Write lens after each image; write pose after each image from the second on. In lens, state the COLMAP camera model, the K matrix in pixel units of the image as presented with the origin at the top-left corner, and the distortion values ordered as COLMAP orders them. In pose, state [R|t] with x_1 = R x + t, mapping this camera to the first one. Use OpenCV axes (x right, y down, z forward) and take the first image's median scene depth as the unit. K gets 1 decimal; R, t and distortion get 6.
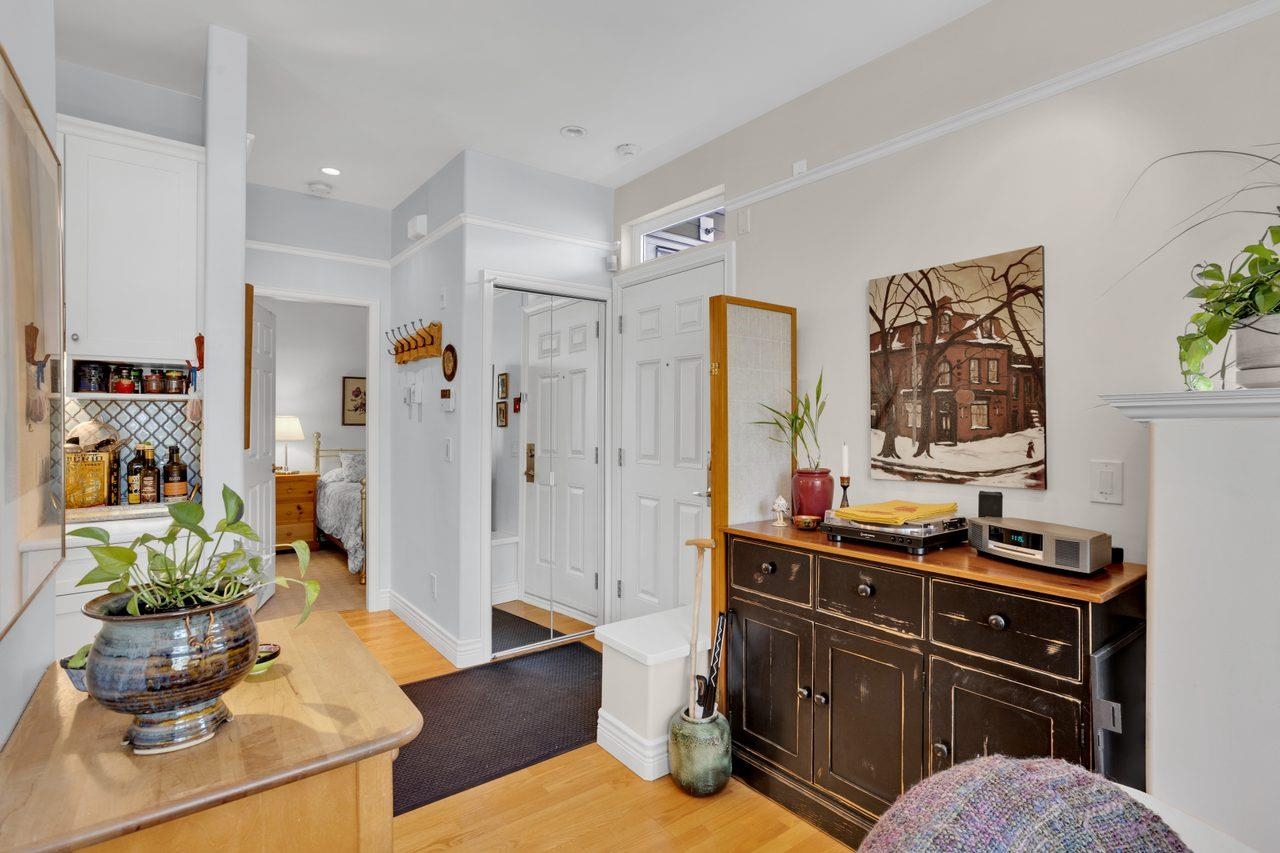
lens RADIAL K [[616.7, 0, 640.0], [0, 616.7, 426.5], [0, 0, 1]] dist [-0.000228, 0.000004]
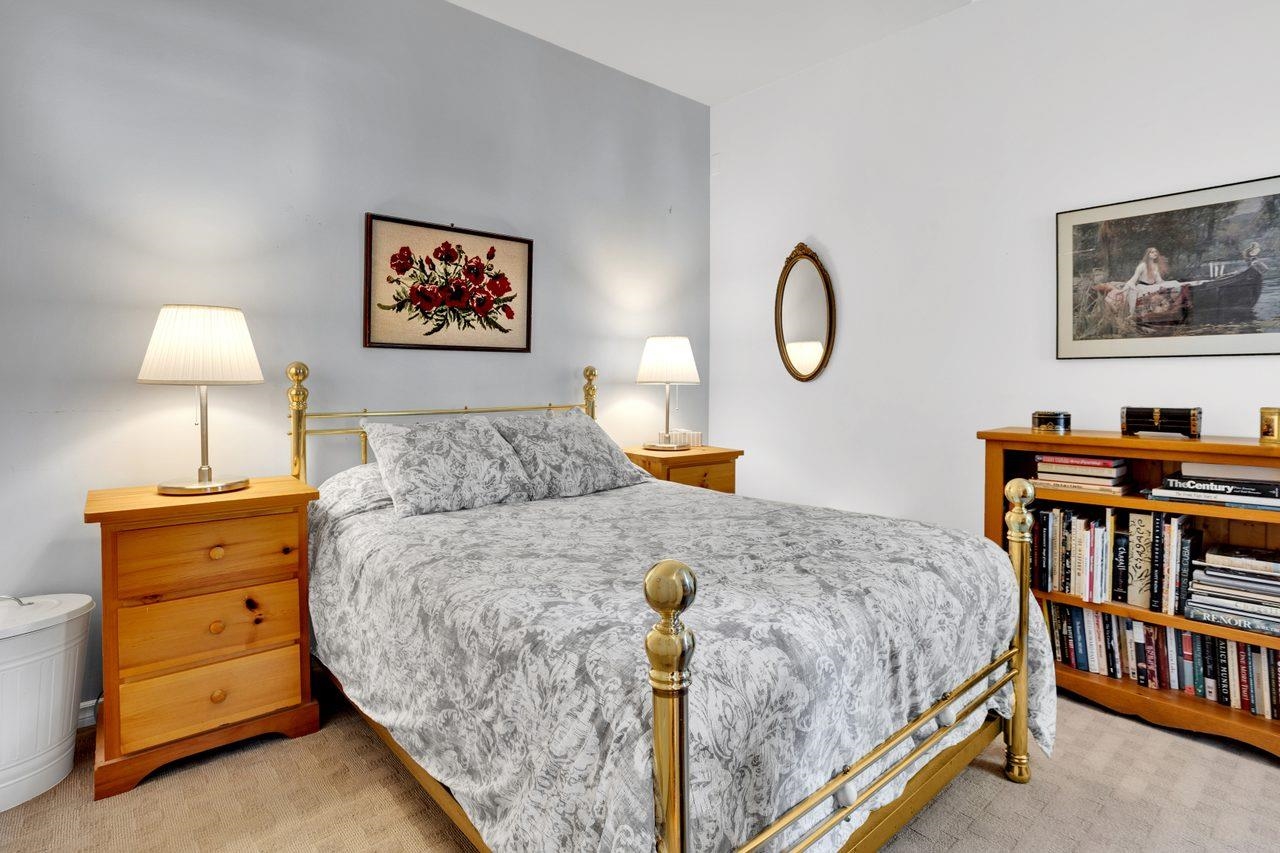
lens RADIAL K [[648.7, 0, 641.2], [0, 648.7, 396.5], [0, 0, 1]] dist [0.000933, 0.000085]
pose [[0.997770, -0.001236, 0.066734, -0.355730], [0.000488, 0.999937, 0.011219, 0.024158], [-0.066744, -0.011161, 0.997708, 0.622651]]
